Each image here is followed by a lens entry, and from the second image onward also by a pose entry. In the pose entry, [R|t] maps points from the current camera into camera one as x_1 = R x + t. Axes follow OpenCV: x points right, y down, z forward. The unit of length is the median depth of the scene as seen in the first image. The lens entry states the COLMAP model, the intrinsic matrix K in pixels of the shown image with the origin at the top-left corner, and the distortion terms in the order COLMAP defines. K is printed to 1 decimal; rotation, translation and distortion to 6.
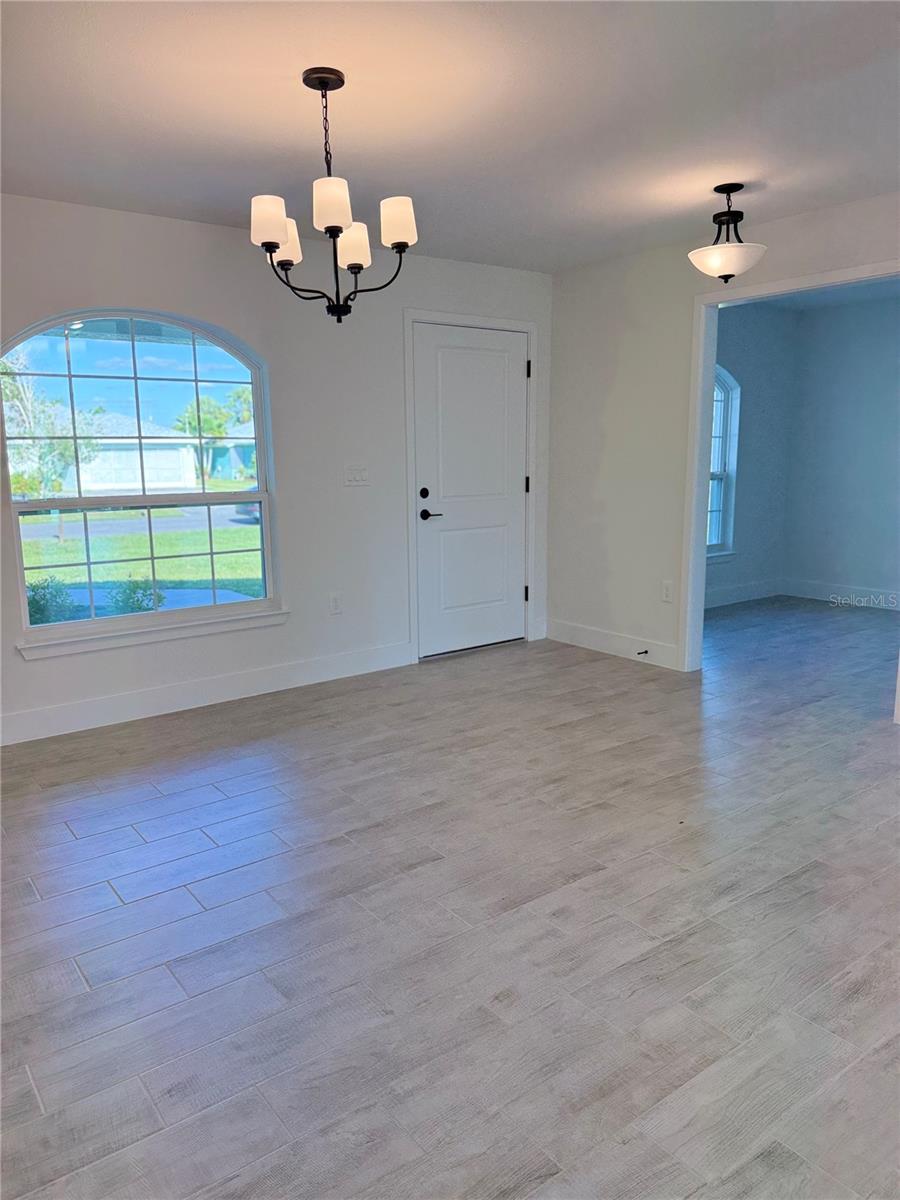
lens RADIAL K [[845.9, 0, 449.0], [0, 845.9, 600.7], [0, 0, 1]] dist [0.099332, -0.001992]
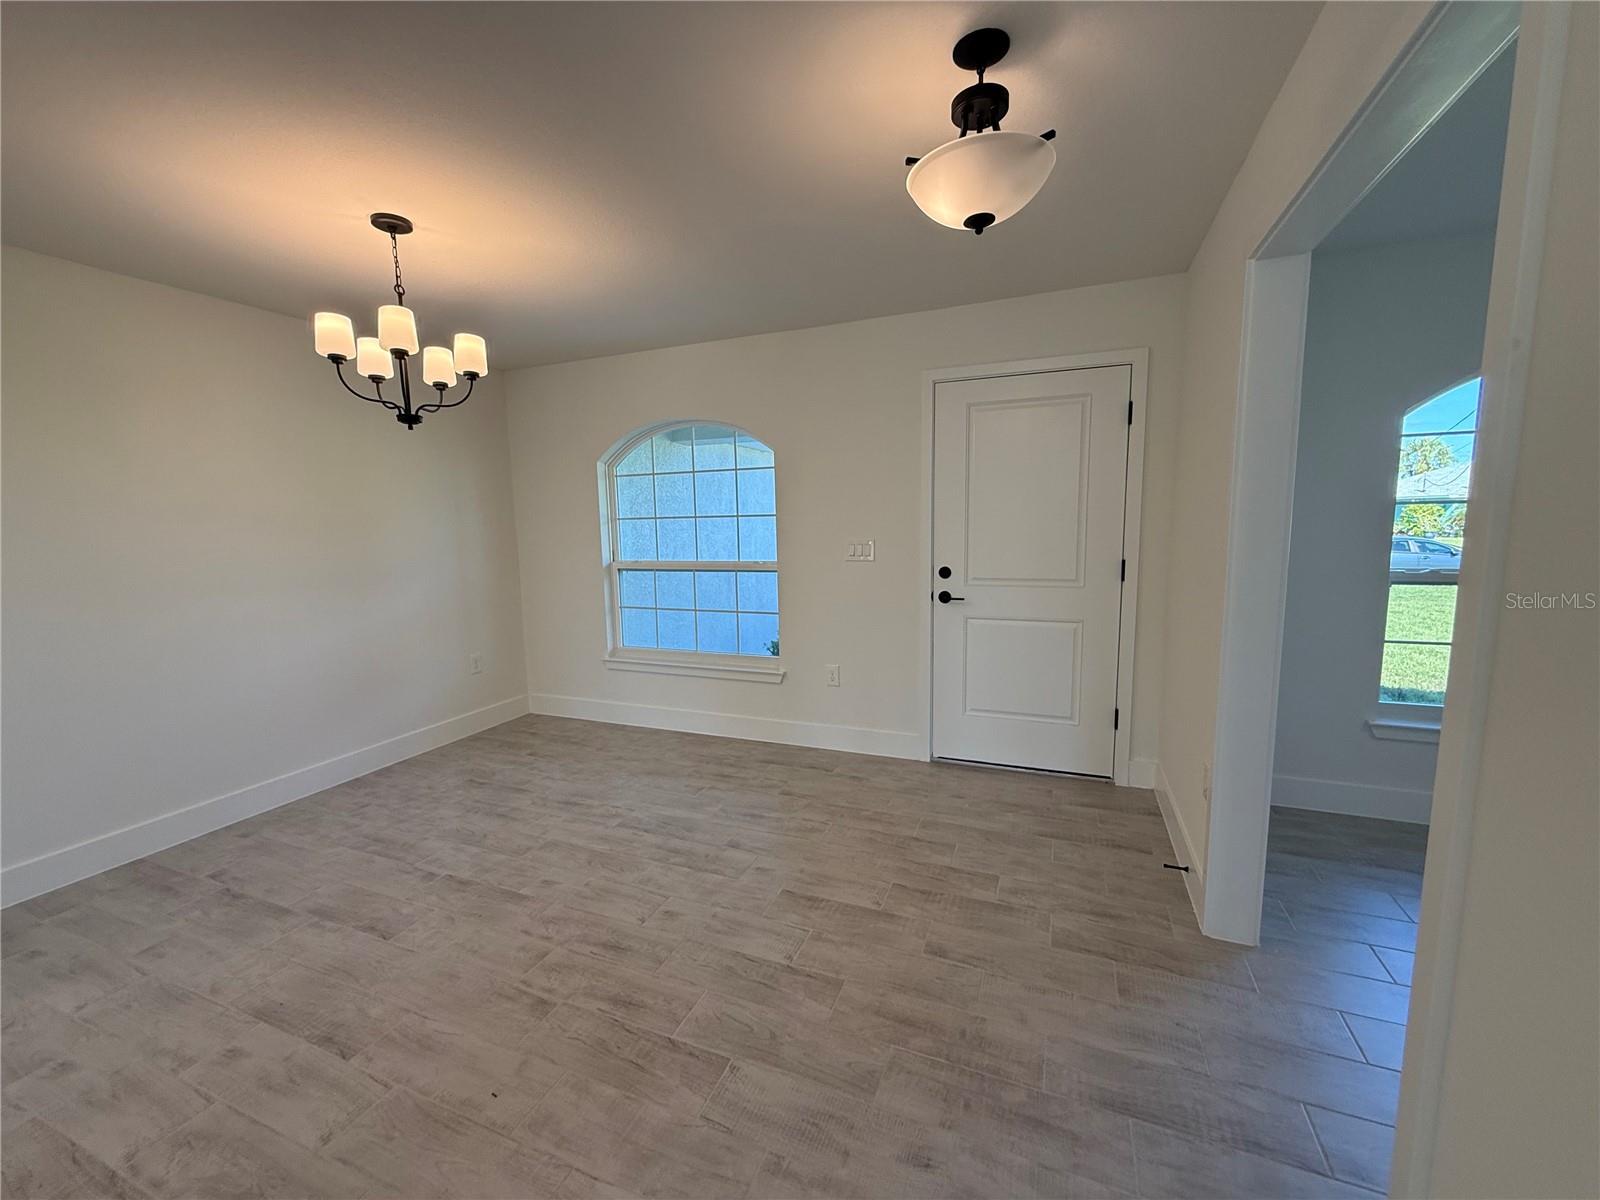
lens RADIAL K [[644.1, 0, 796.9], [0, 644.1, 595.5], [0, 0, 1]] dist [-0.000417, 0.000991]
pose [[0.505936, 0.105714, -0.856068, 0.586445], [-0.135936, 0.989831, 0.041895, -0.140184], [0.851792, 0.095174, 0.515162, 0.671510]]
